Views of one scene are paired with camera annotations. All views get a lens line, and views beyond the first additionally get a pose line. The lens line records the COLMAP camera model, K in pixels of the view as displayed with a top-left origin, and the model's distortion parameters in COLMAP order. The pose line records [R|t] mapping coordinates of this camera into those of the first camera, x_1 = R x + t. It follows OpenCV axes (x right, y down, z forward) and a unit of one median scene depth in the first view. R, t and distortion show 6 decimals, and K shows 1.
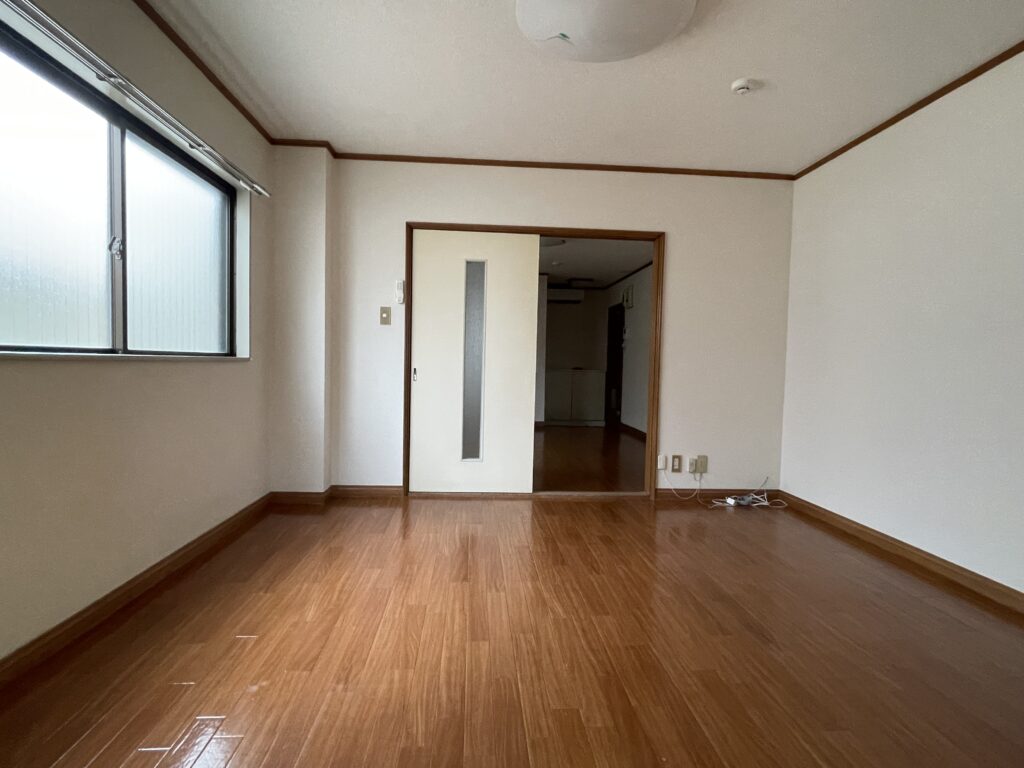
lens RADIAL K [[525.4, 0, 512.0], [0, 525.4, 384.0], [0, 0, 1]] dist [-0.003266, 0.000960]
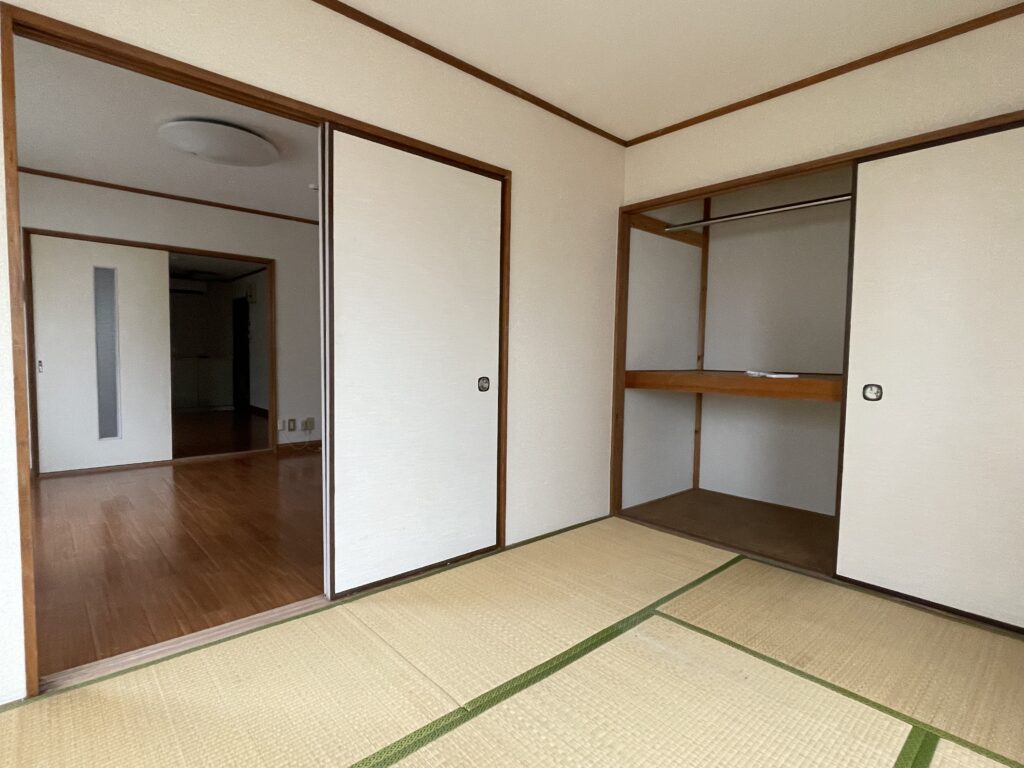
lens RADIAL K [[525.4, 0, 512.0], [0, 525.4, 384.0], [0, 0, 1]] dist [-0.003266, 0.000960]
pose [[0.786180, -0.044858, 0.616367, -0.087504], [0.027360, 0.998911, 0.037801, 0.003363], [-0.617391, -0.012855, 0.786551, -0.476000]]
